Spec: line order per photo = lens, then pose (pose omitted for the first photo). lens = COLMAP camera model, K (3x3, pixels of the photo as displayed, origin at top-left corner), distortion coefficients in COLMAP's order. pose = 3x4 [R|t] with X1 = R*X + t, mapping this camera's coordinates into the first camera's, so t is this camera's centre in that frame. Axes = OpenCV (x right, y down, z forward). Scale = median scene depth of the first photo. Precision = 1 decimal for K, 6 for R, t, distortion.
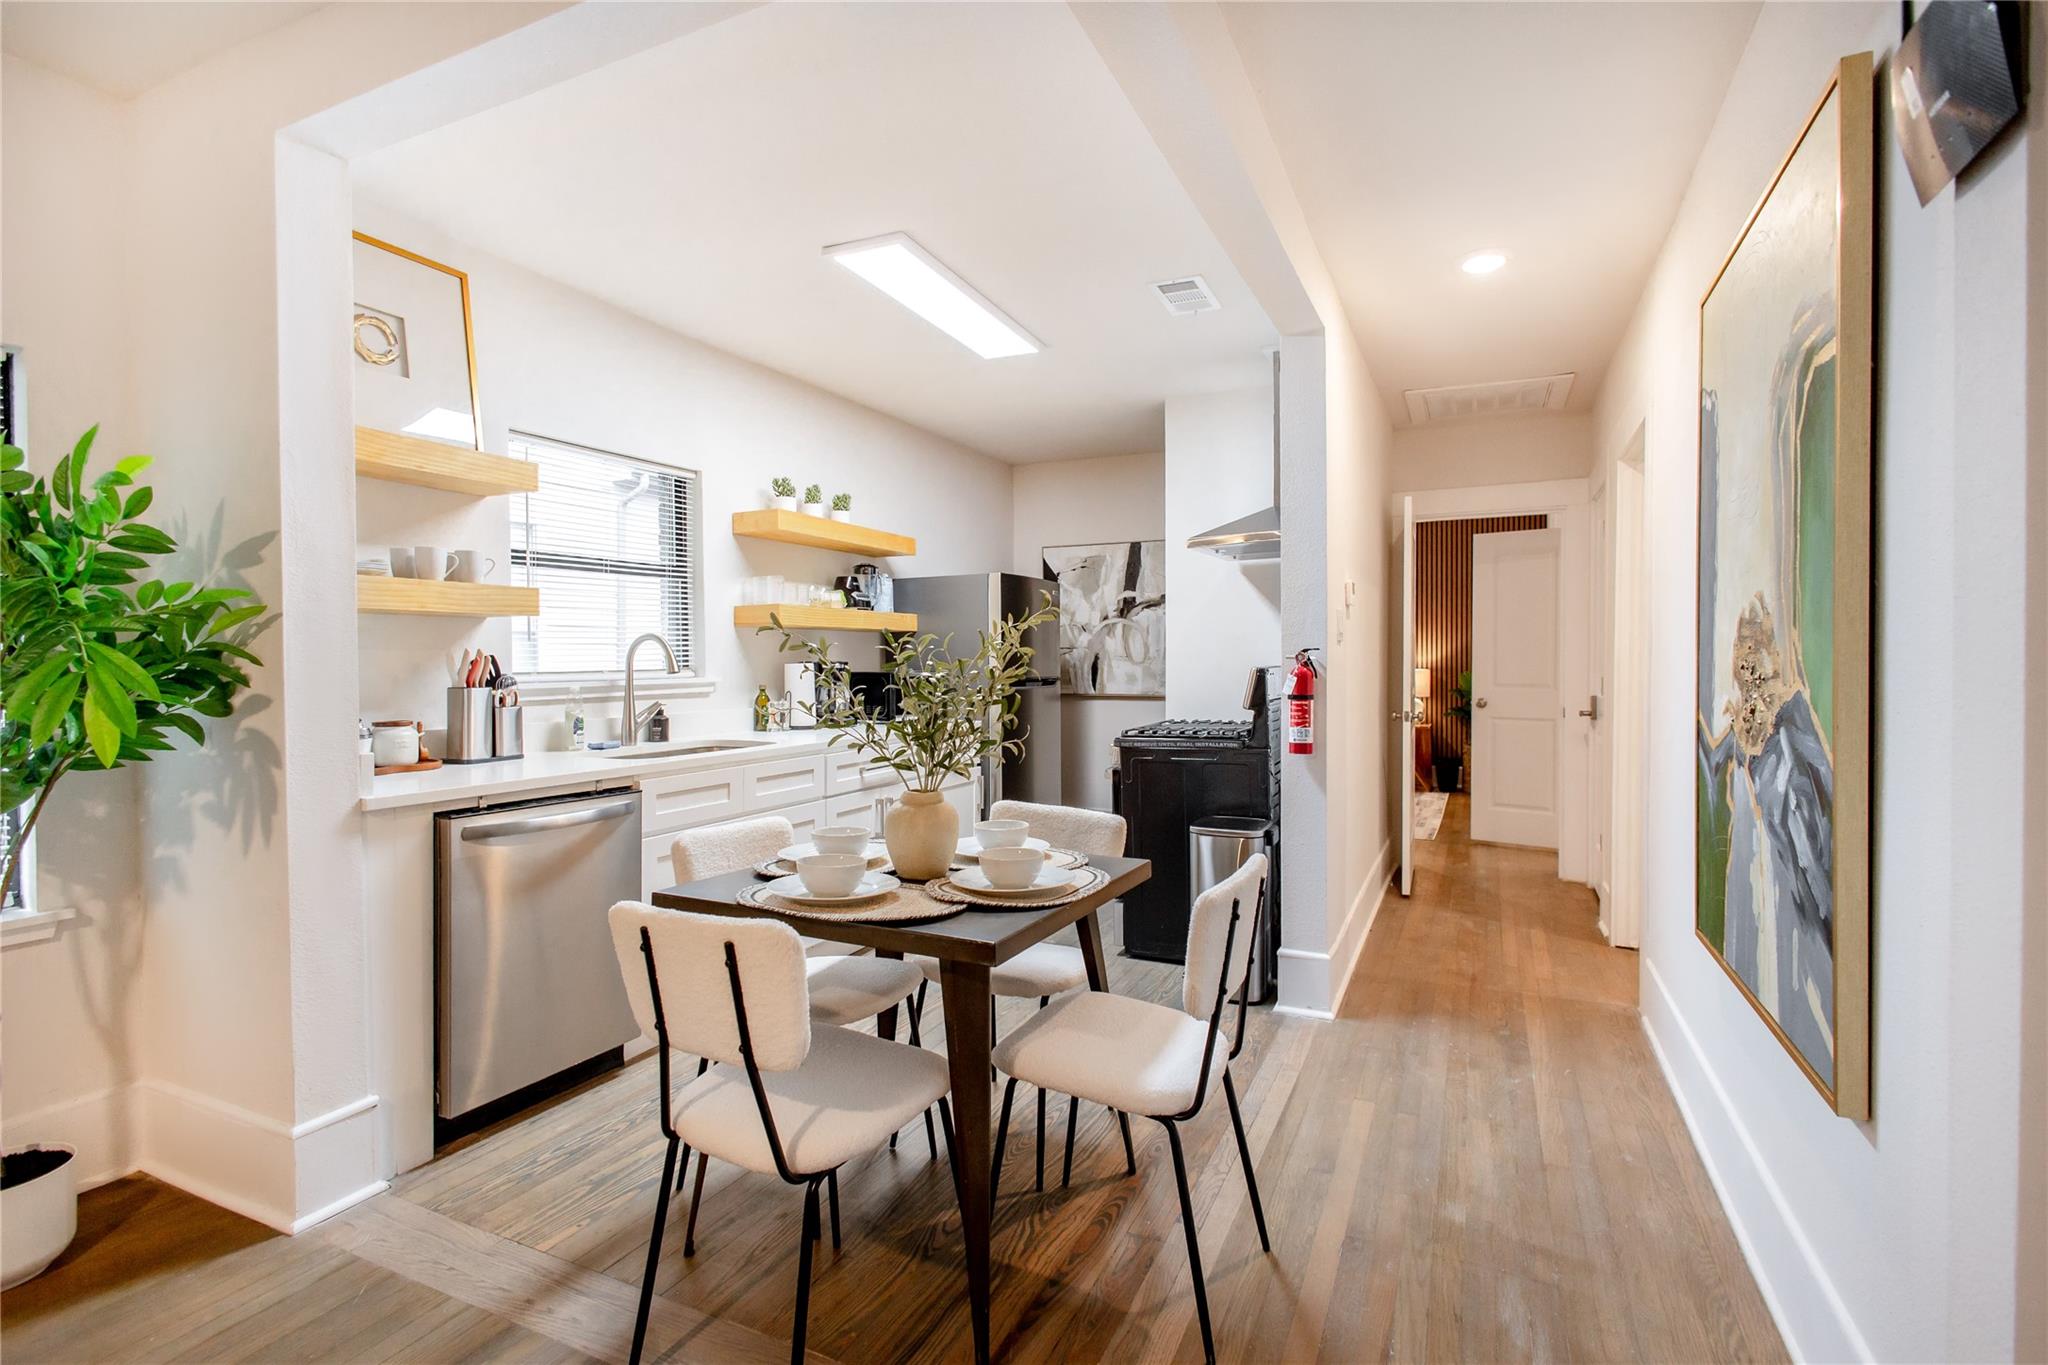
lens RADIAL K [[972.1, 0, 1024.0], [0, 972.1, 682.5], [0, 0, 1]] dist [0.007972, -0.000018]
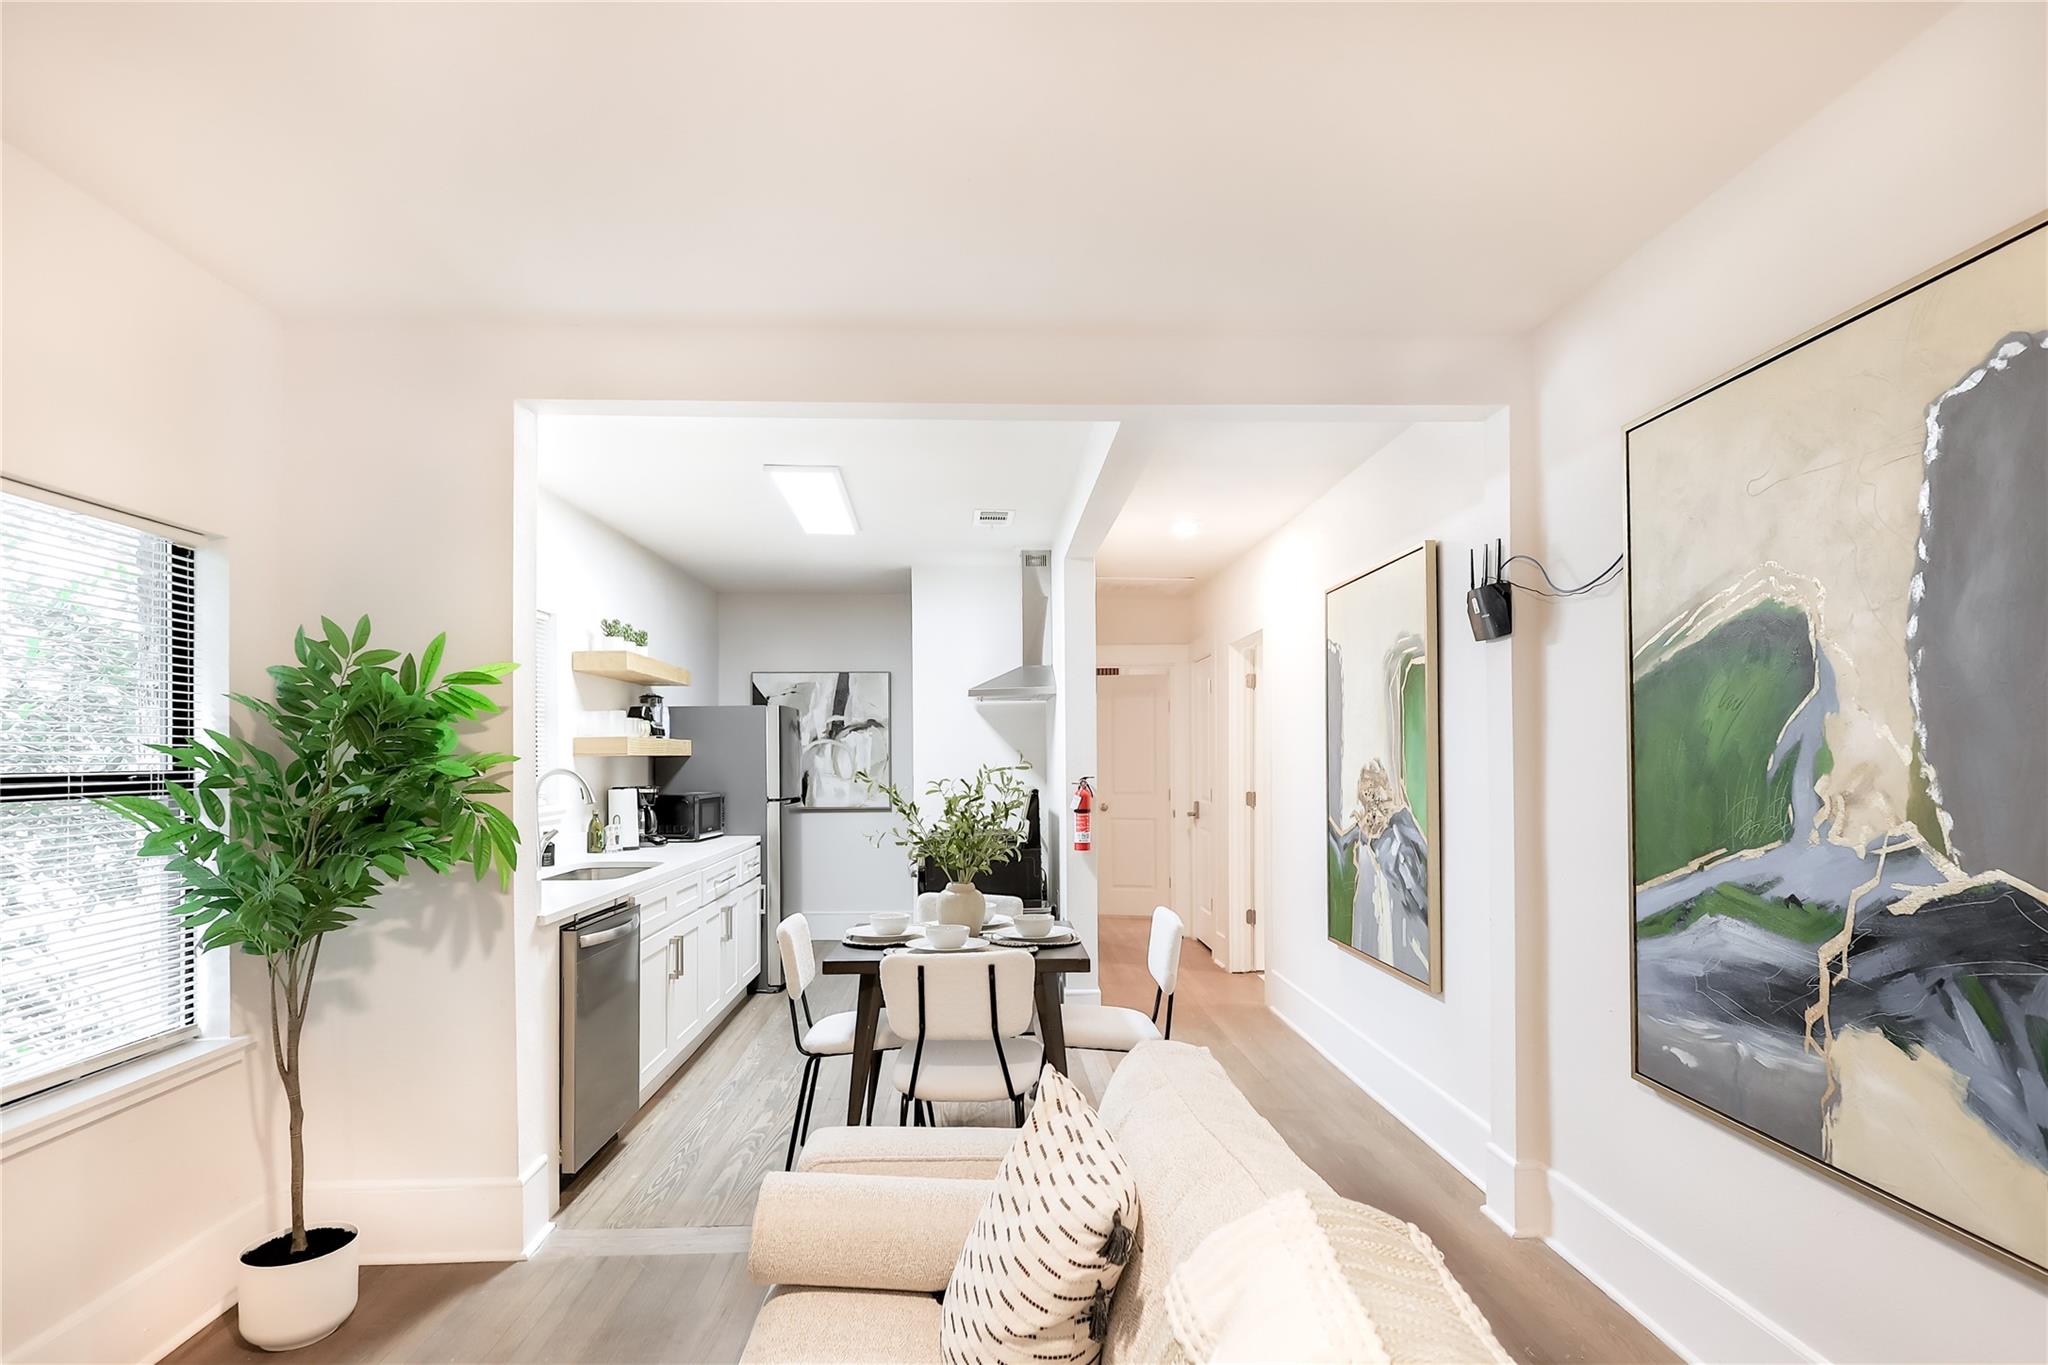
lens RADIAL K [[1044.2, 0, 1020.6], [0, 1044.2, 763.5], [0, 0, 1]] dist [0.000602, -0.000071]
pose [[0.885740, -0.004917, 0.464156, -0.739725], [0.013607, 0.999789, -0.015375, -0.046915], [-0.463983, 0.019934, 0.885620, -0.470206]]
